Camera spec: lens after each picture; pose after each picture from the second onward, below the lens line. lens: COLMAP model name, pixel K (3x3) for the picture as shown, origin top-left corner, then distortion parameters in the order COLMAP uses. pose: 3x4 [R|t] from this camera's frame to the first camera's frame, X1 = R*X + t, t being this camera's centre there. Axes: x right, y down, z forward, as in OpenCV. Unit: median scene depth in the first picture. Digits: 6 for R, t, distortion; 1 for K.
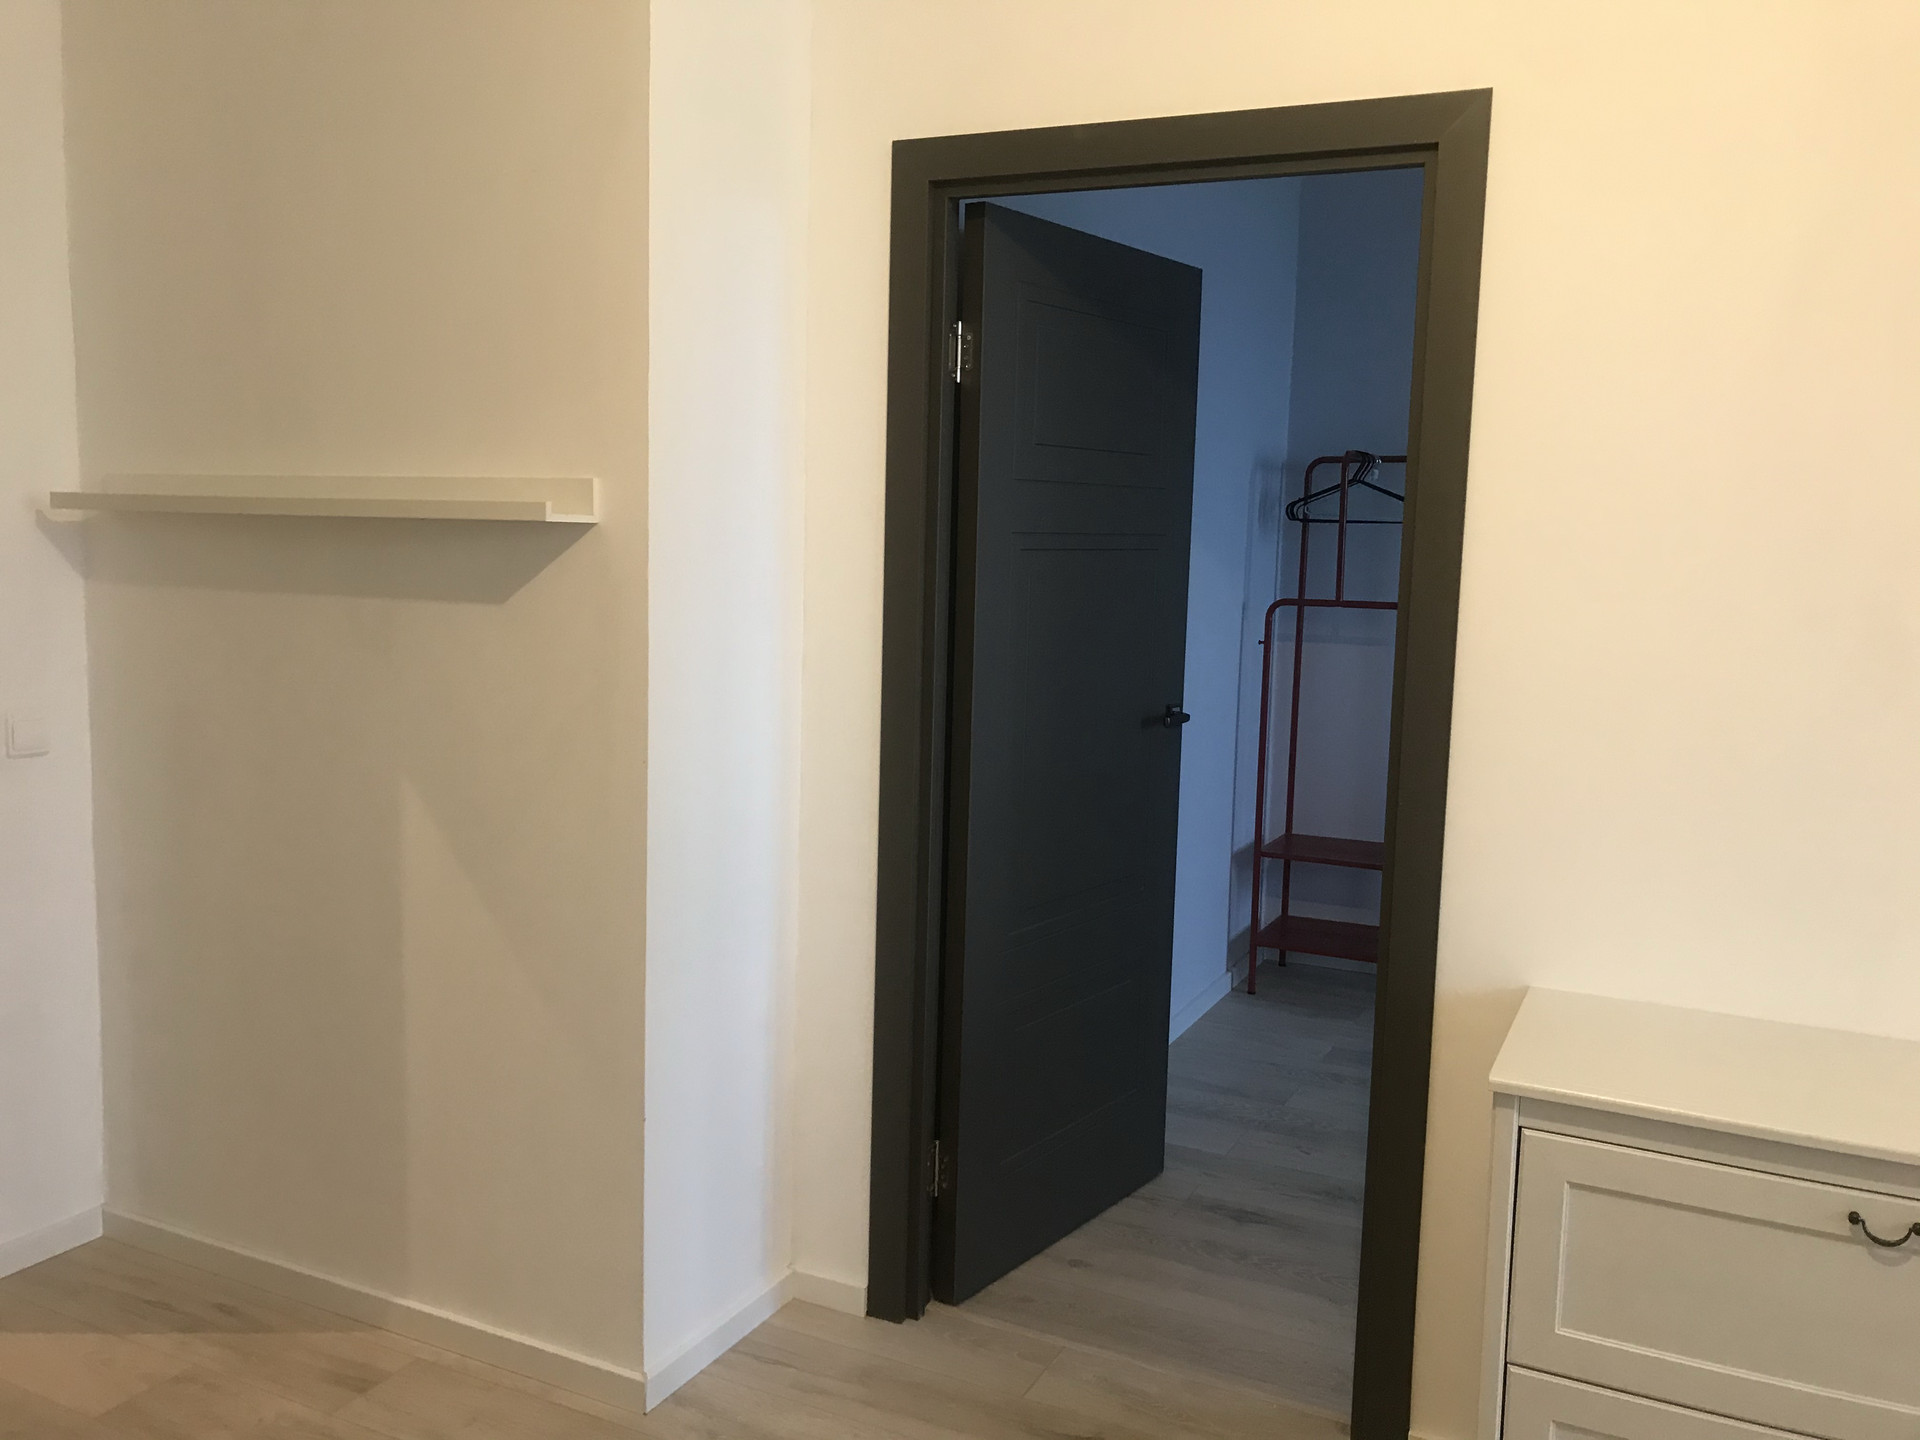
lens RADIAL K [[1581.8, 0, 956.9], [0, 1581.8, 713.8], [0, 0, 1]] dist [0.043117, -0.034356]
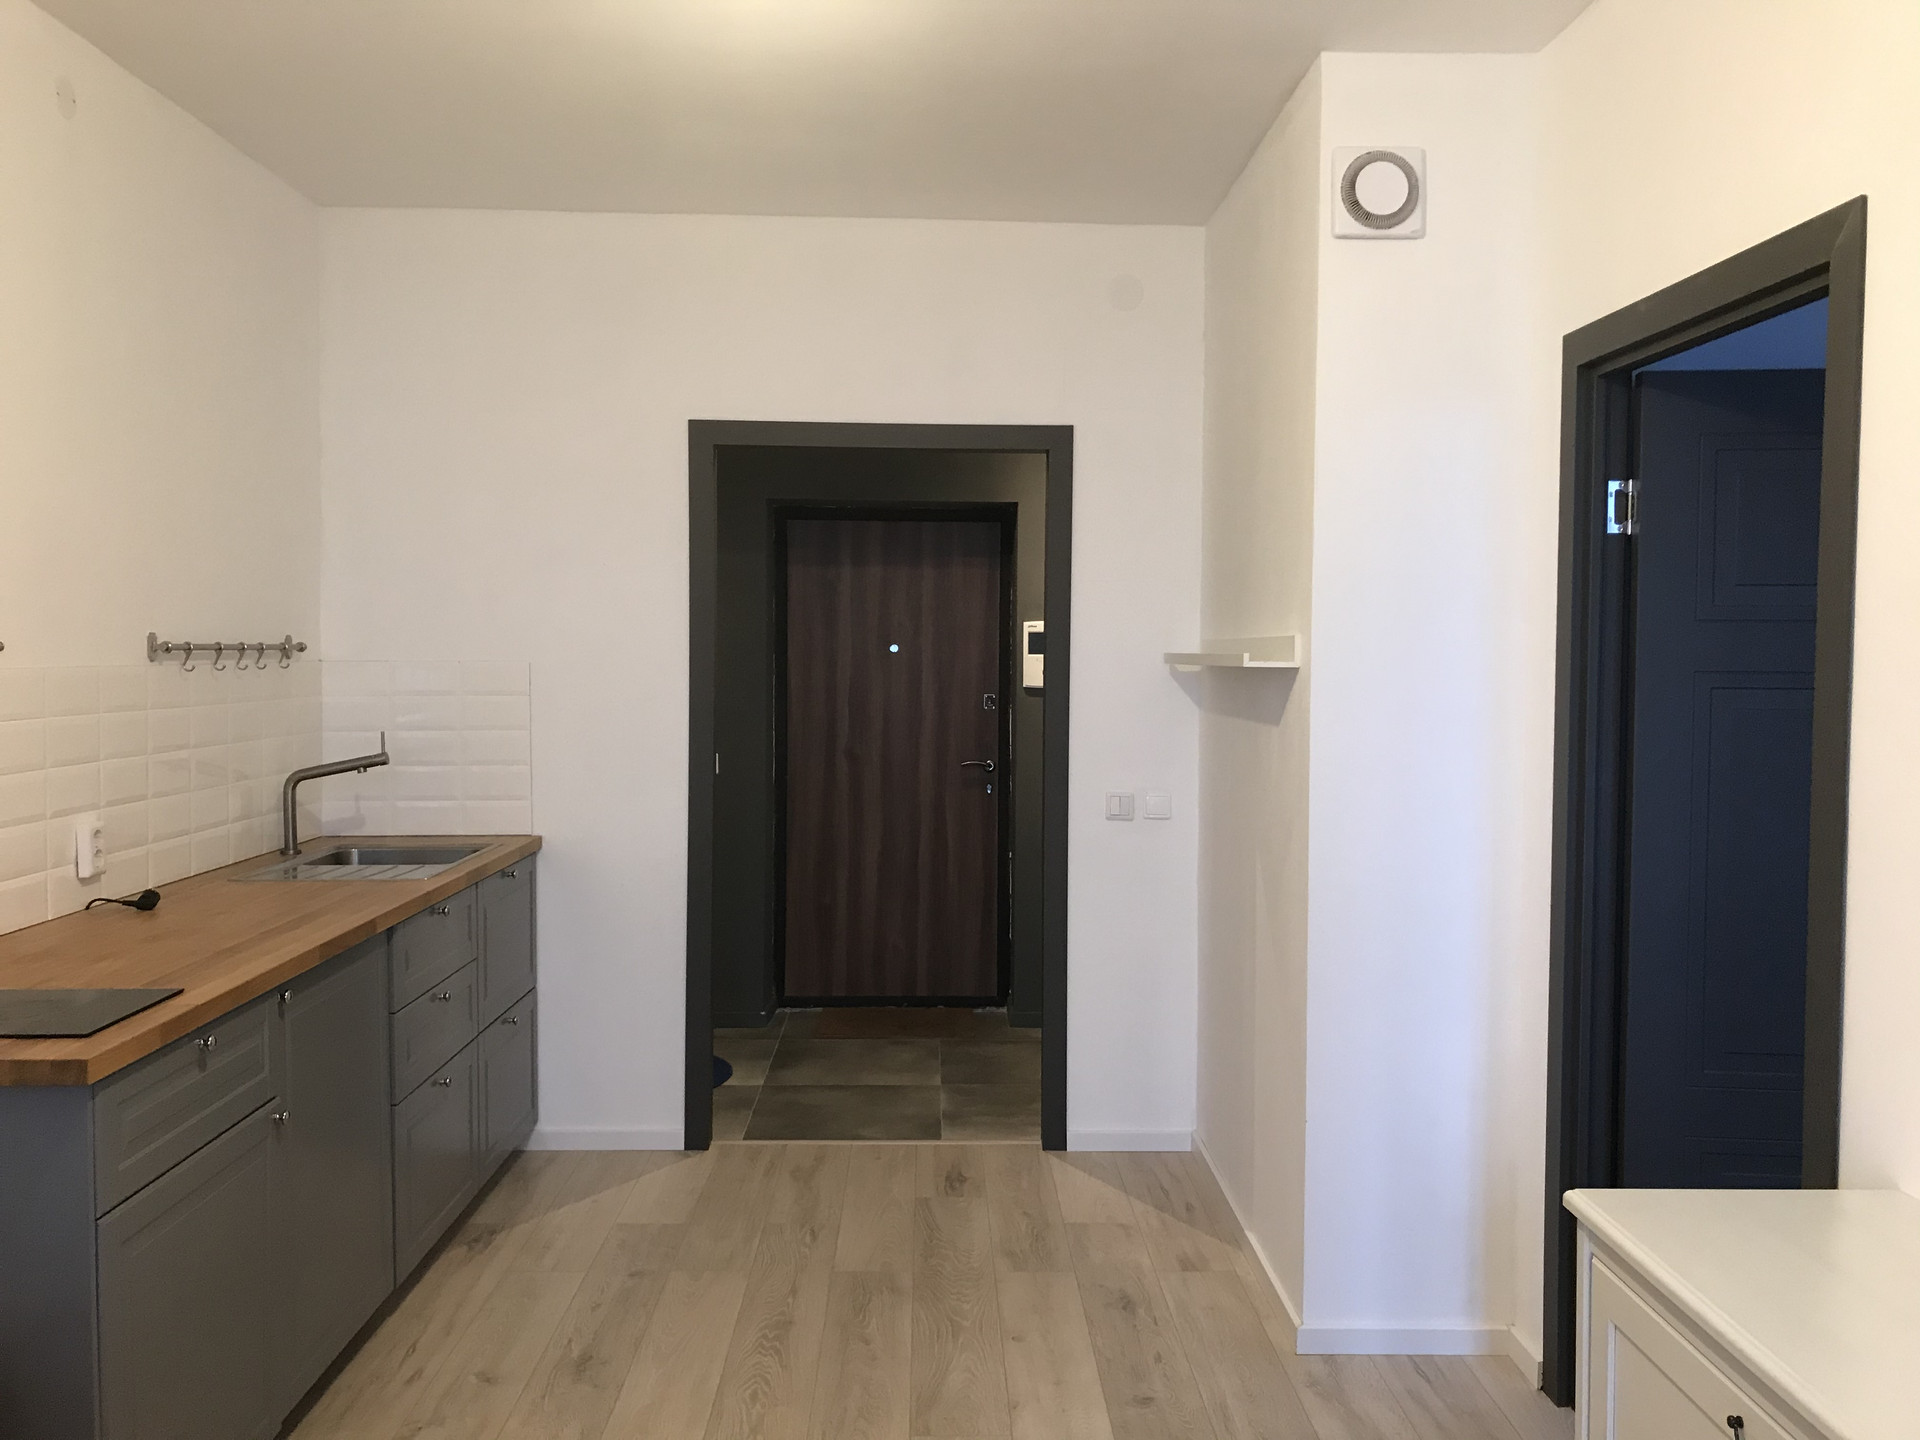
lens RADIAL K [[1581.8, 0, 951.1], [0, 1581.8, 723.0], [0, 0, 1]] dist [0.043117, -0.034356]
pose [[0.462117, 0.017663, -0.886643, 0.774038], [-0.096249, 0.994895, -0.030345, -0.002537], [0.881580, 0.099362, 0.461458, 0.103851]]
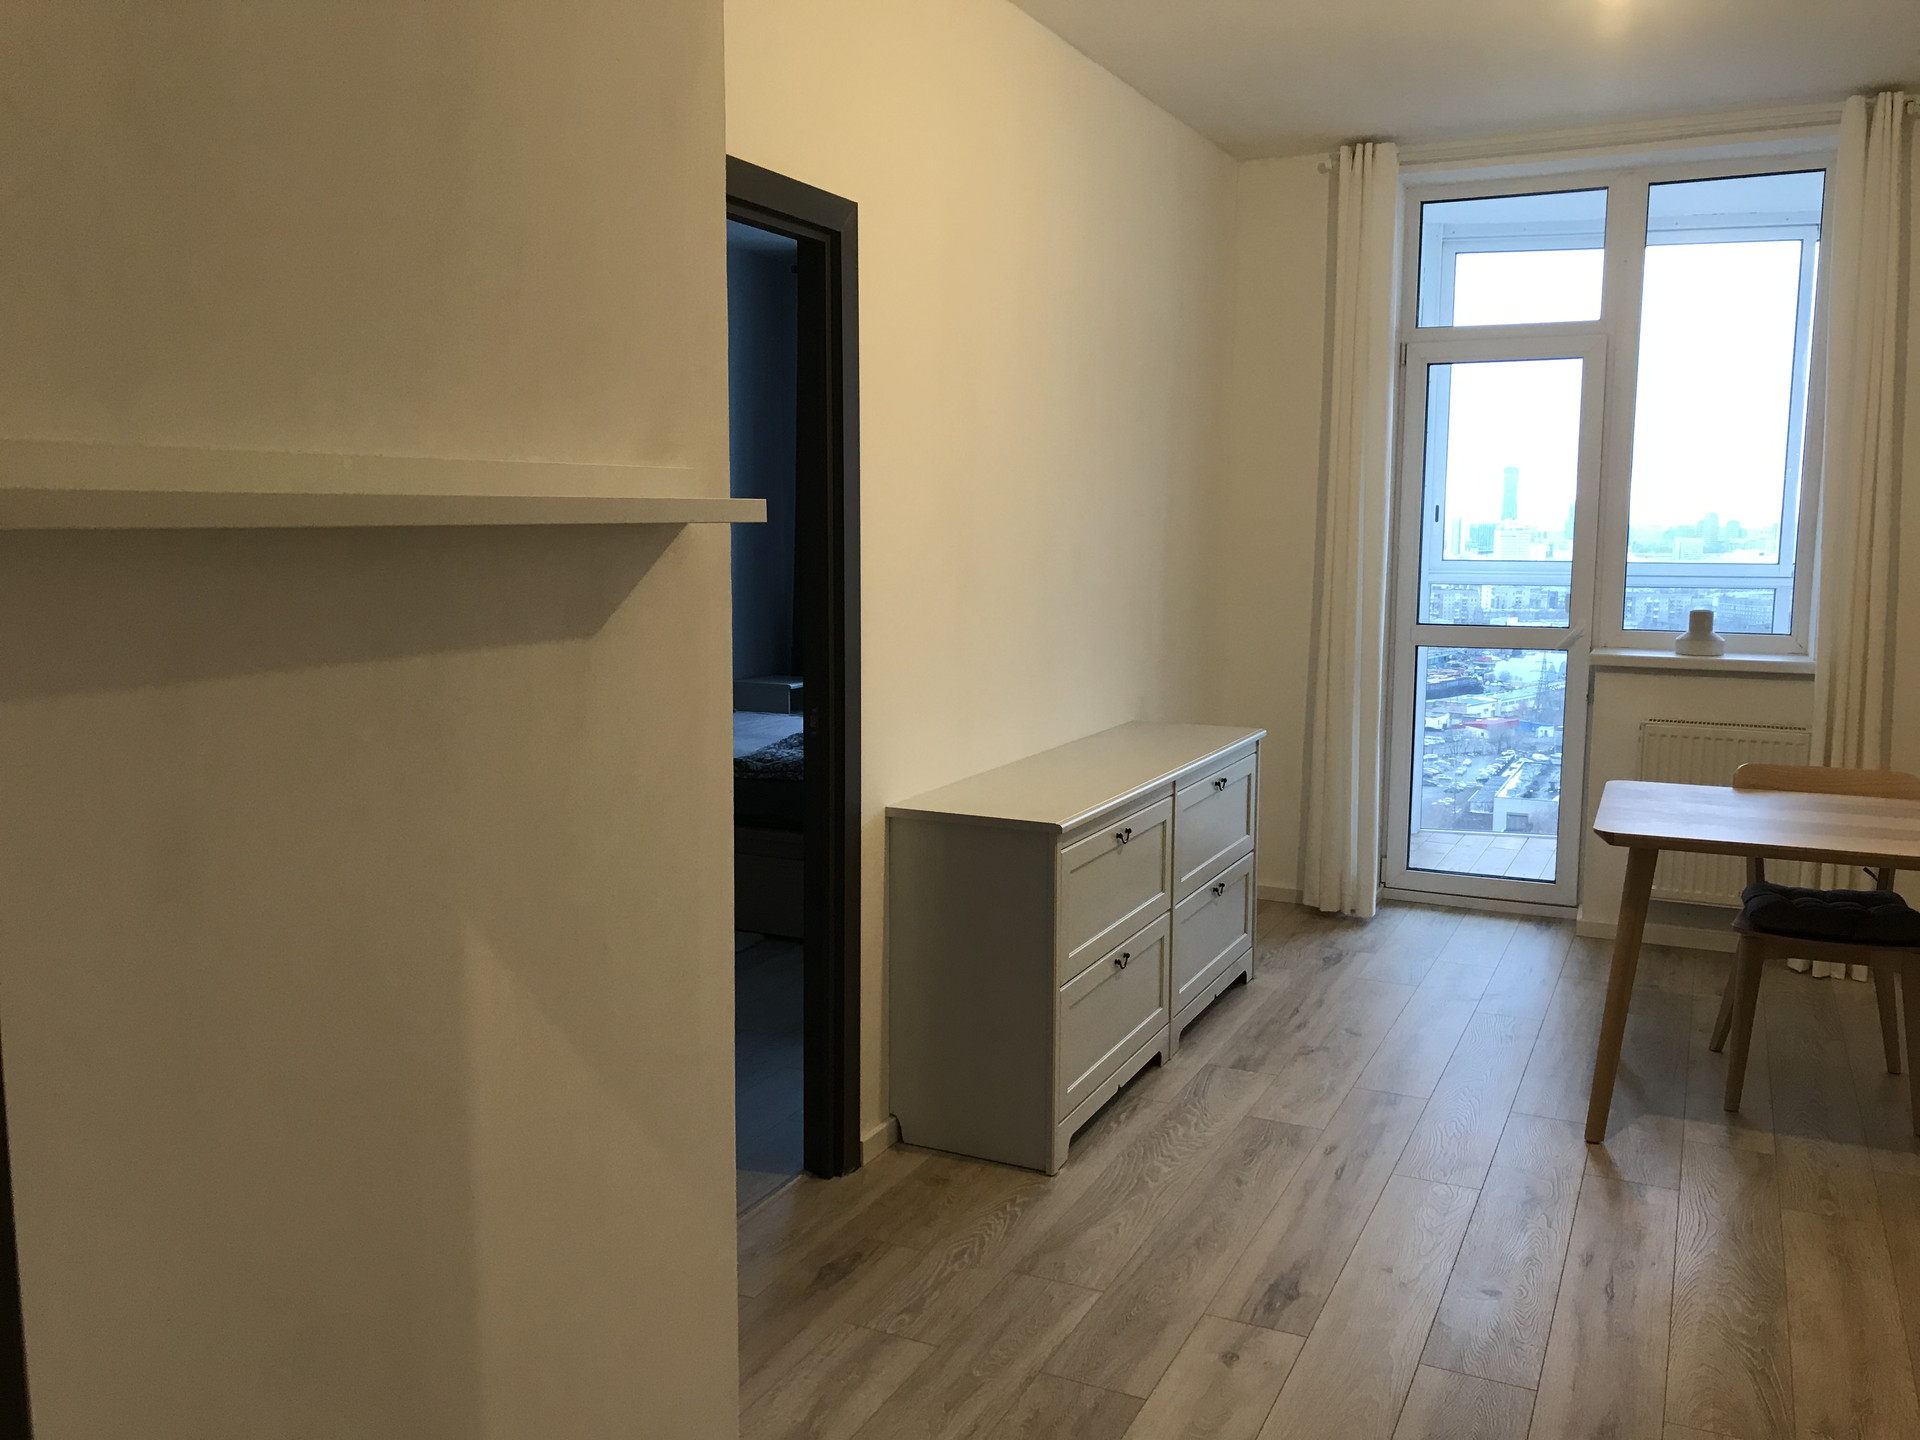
lens RADIAL K [[1581.8, 0, 959.2], [0, 1581.8, 721.9], [0, 0, 1]] dist [0.043117, -0.034356]
pose [[-0.015215, -0.153556, 0.988023, -0.966513], [0.119308, 0.980799, 0.154271, -0.117397], [-0.992741, 0.120227, 0.003398, 0.794429]]
